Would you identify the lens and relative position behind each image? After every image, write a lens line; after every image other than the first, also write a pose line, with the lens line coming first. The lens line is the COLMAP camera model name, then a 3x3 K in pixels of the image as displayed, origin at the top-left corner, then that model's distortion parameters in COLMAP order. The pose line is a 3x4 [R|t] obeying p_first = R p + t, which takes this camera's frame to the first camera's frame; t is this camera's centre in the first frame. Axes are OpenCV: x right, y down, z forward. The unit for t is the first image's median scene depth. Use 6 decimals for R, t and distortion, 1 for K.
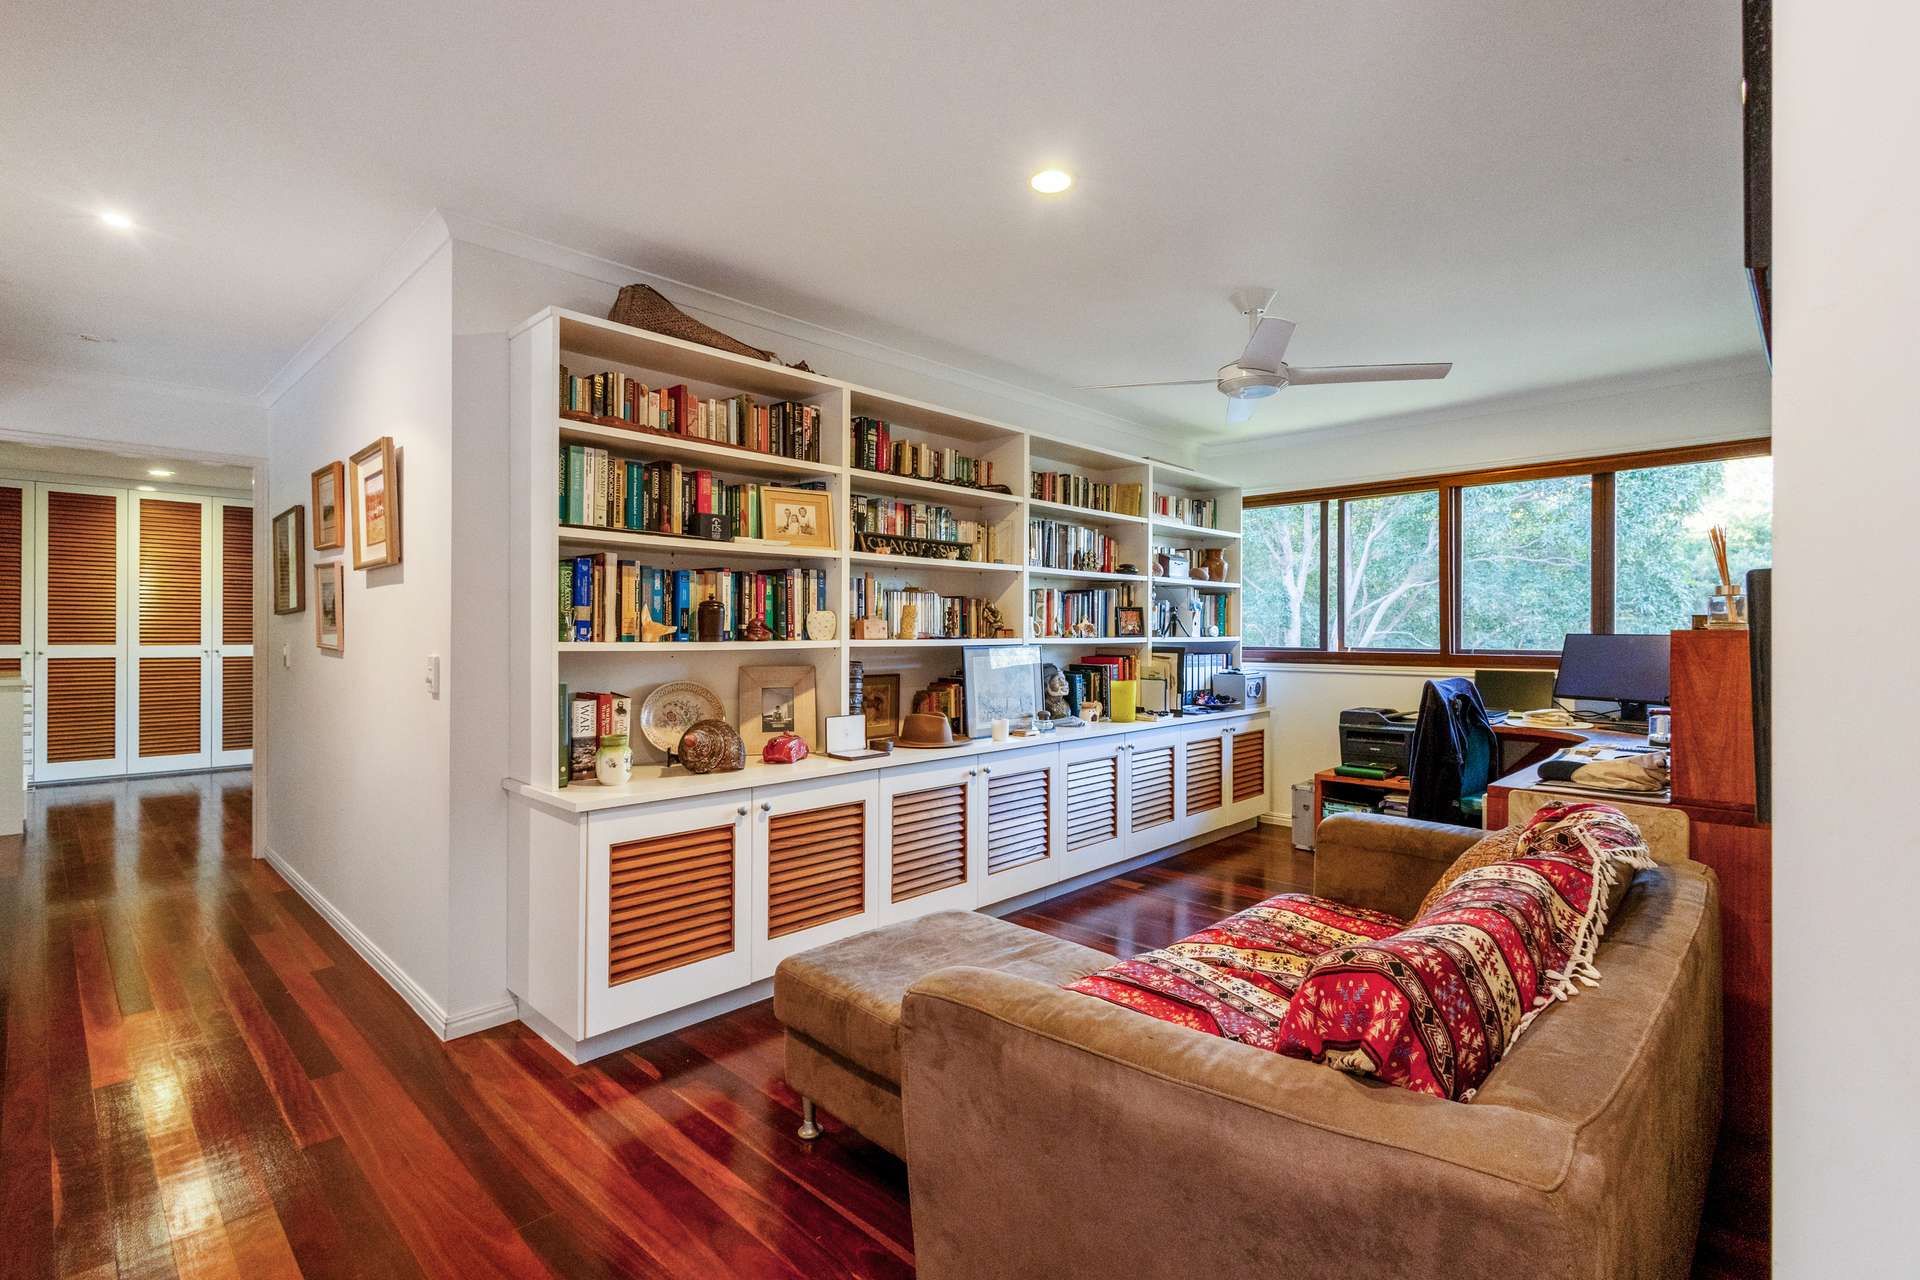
lens RADIAL K [[885.8, 0, 965.2], [0, 885.8, 630.4], [0, 0, 1]] dist [0.000661, 0.000000]
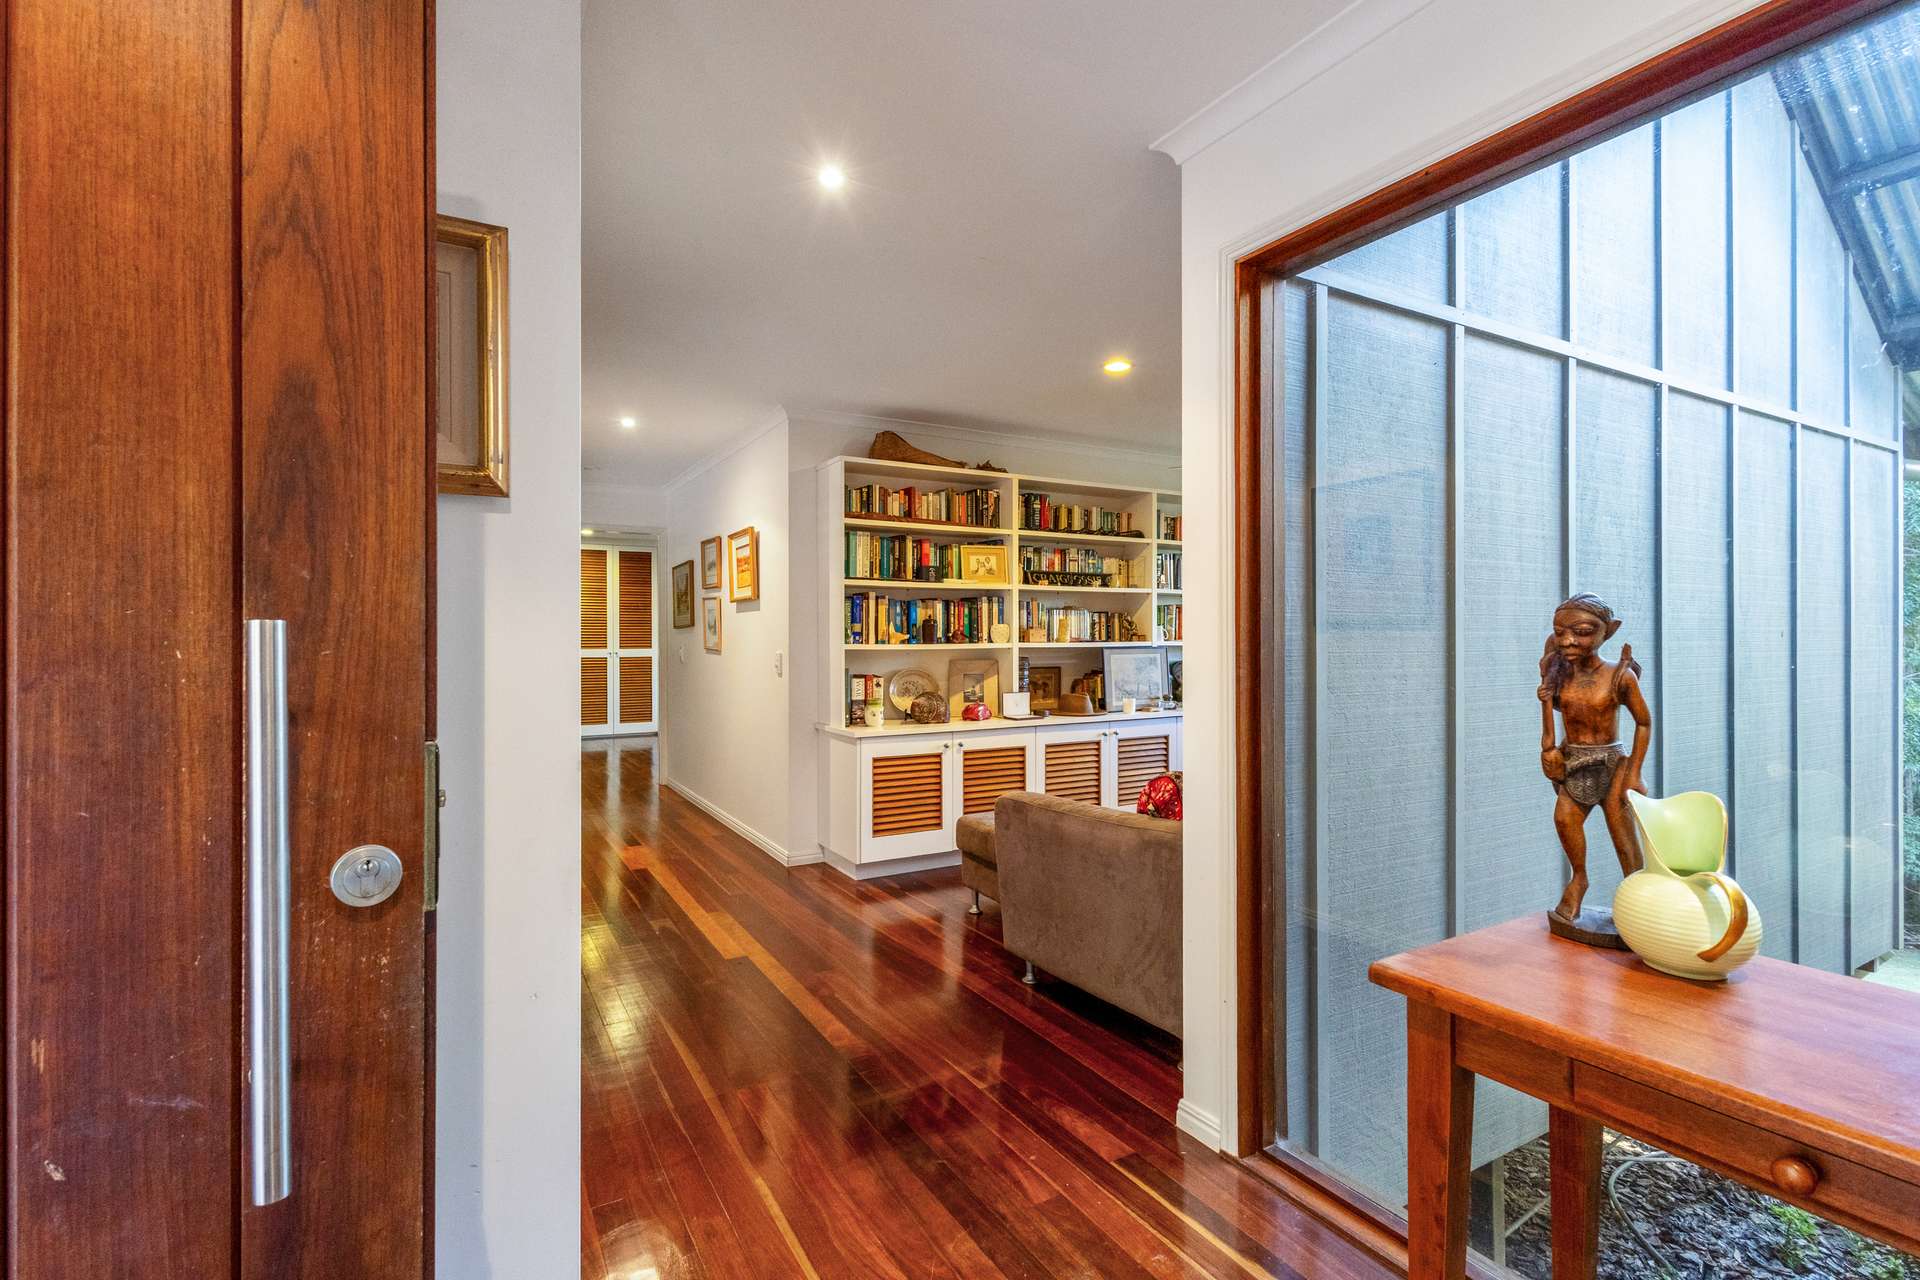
lens RADIAL K [[891.5, 0, 960.0], [0, 891.5, 640.0], [0, 0, 1]] dist [0.000570, 0.000180]
pose [[0.959917, -0.004061, -0.280255, 0.208688], [0.005307, 0.999979, 0.003690, -0.000439], [0.280234, -0.005030, 0.959919, -0.515723]]
